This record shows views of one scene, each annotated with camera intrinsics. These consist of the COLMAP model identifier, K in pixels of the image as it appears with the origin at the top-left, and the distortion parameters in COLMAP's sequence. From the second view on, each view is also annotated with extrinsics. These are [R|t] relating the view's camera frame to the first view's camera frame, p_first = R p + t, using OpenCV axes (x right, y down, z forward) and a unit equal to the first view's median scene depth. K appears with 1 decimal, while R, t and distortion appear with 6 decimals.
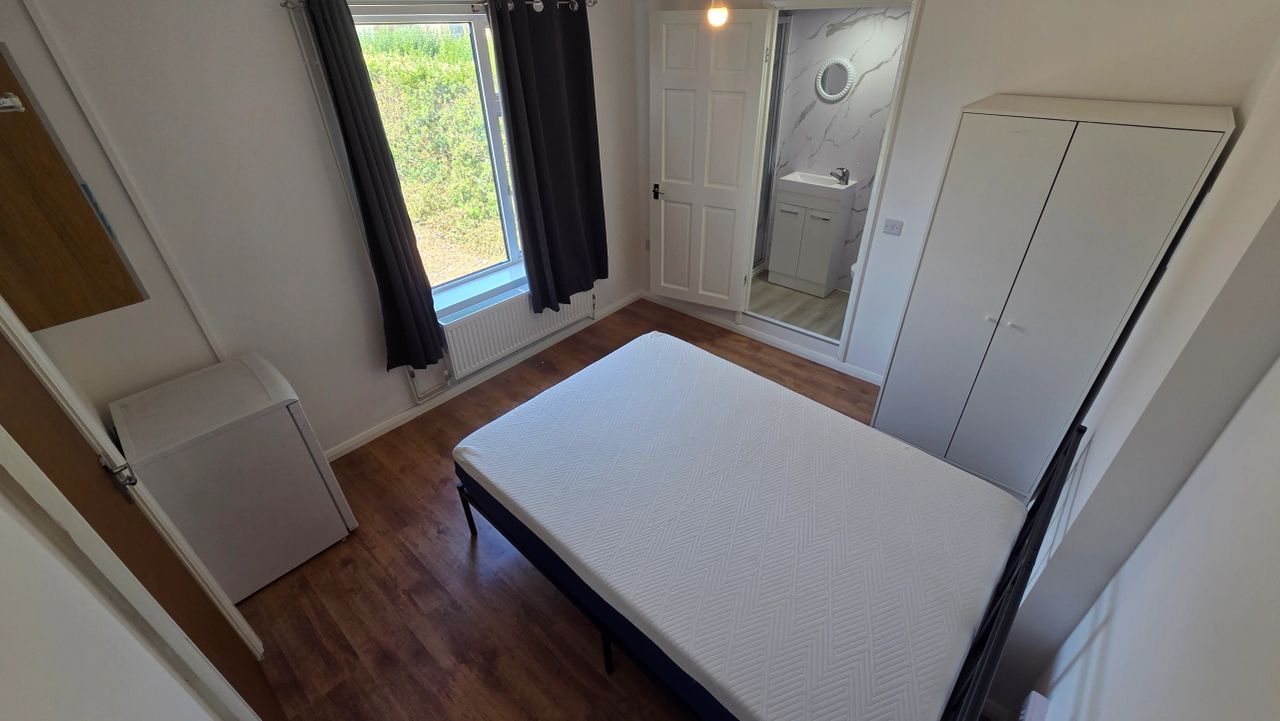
lens RADIAL K [[525.8, 0, 639.6], [0, 525.8, 352.0], [0, 0, 1]] dist [0.001858, -0.001495]
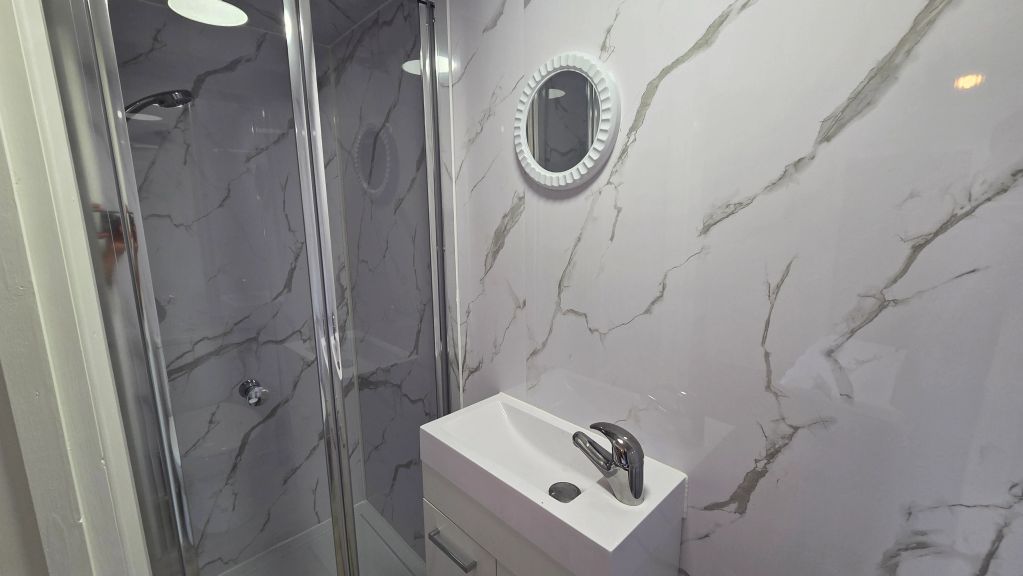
lens RADIAL K [[420.2, 0, 504.8], [0, 420.2, 282.4], [0, 0, 1]] dist [0.001858, -0.001495]
pose [[0.996982, 0.021140, -0.074702, 0.348173], [-0.047898, 0.924746, -0.377558, -0.335738], [0.061099, 0.379997, 0.922968, 0.792836]]
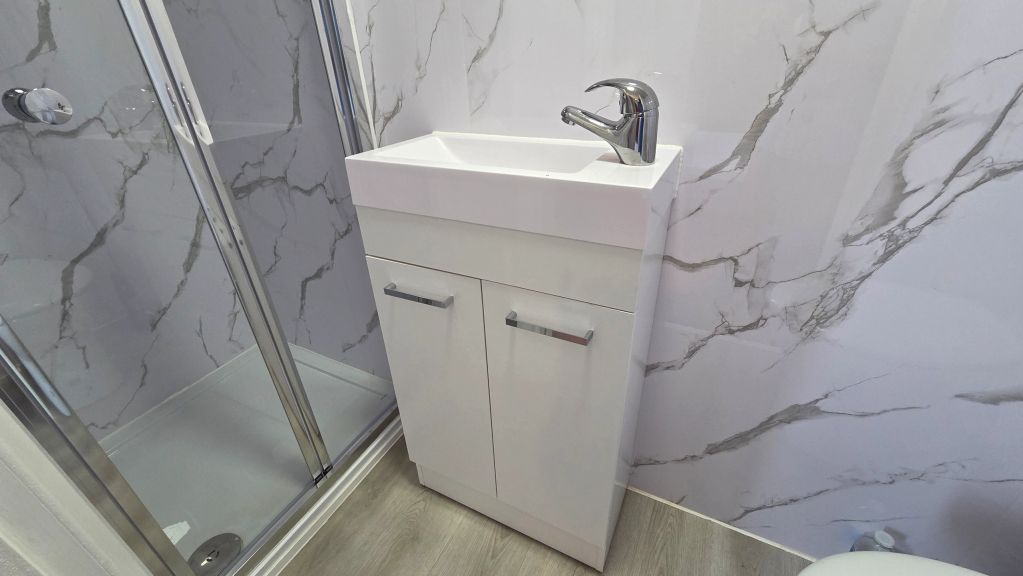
lens RADIAL K [[420.2, 0, 508.4], [0, 420.2, 281.6], [0, 0, 1]] dist [0.001858, -0.001495]
pose [[0.967779, -0.133408, 0.213555, 0.303797], [0.146740, 0.988021, -0.047772, -0.275571], [-0.204624, 0.077569, 0.975762, 0.864370]]
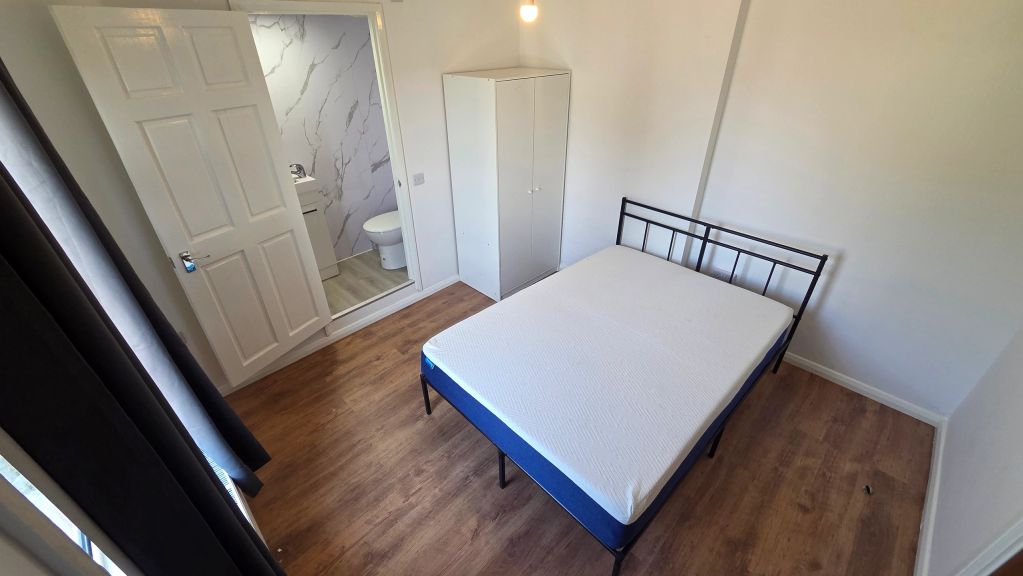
lens RADIAL K [[420.2, 0, 510.2], [0, 420.2, 281.6], [0, 0, 1]] dist [0.001858, -0.001495]
pose [[0.050423, -0.499826, 0.864657, -0.452421], [0.540927, 0.741446, 0.397058, -0.274453], [-0.839557, 0.447695, 0.307756, 0.473351]]
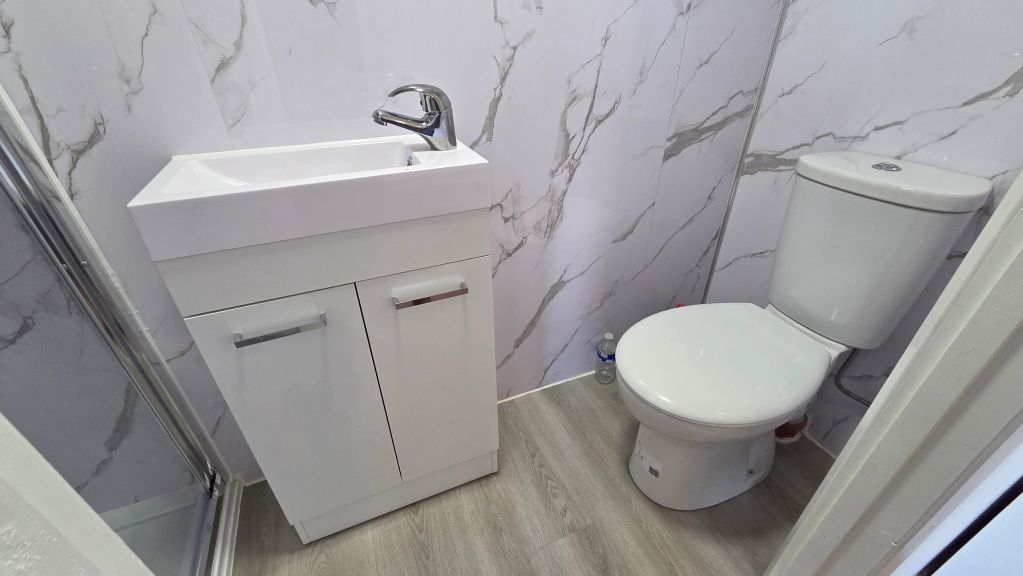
lens RADIAL K [[420.2, 0, 509.3], [0, 420.2, 282.3], [0, 0, 1]] dist [0.001858, -0.001495]
pose [[0.431040, -0.459602, 0.776512, 0.213847], [0.479526, 0.845658, 0.234344, -0.297906], [-0.764369, 0.271346, 0.584903, 0.879270]]
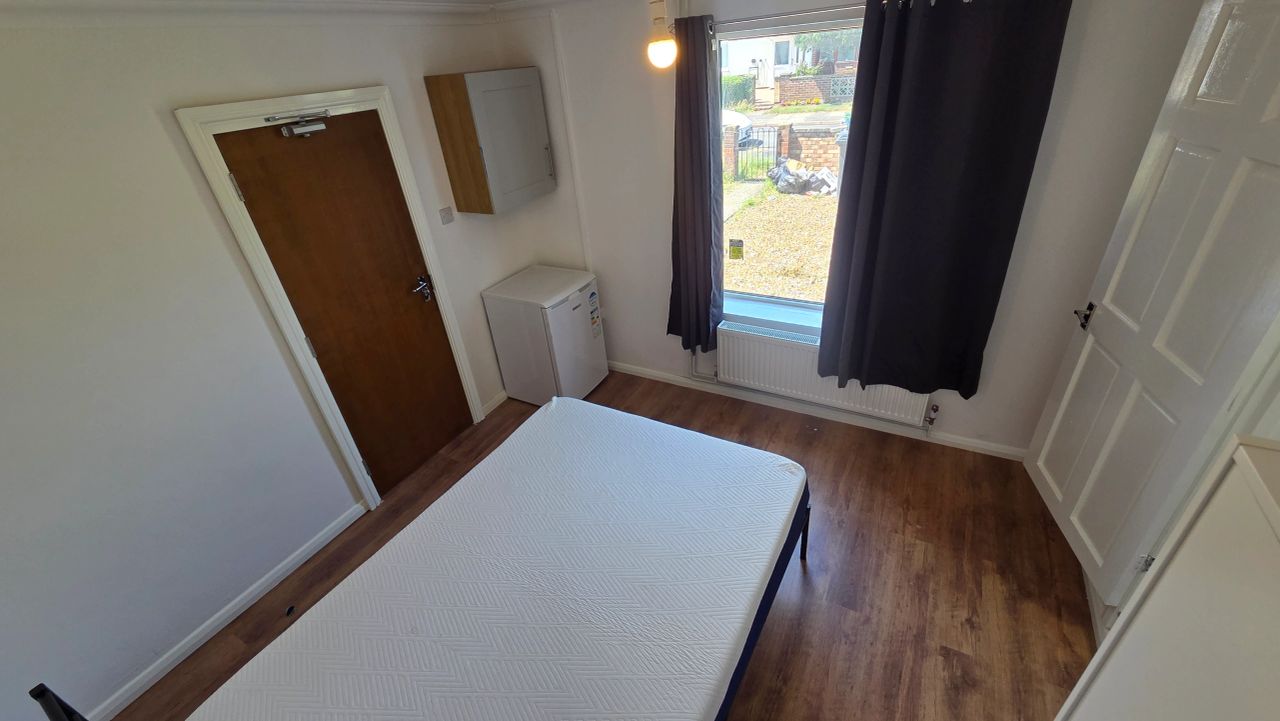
lens RADIAL K [[525.8, 0, 637.1], [0, 525.8, 354.3], [0, 0, 1]] dist [0.001858, -0.001495]
pose [[0.225099, 0.498103, -0.837391, 0.404076], [-0.449708, 0.815541, 0.364220, -0.260172], [0.864346, 0.294596, 0.407578, 0.379076]]
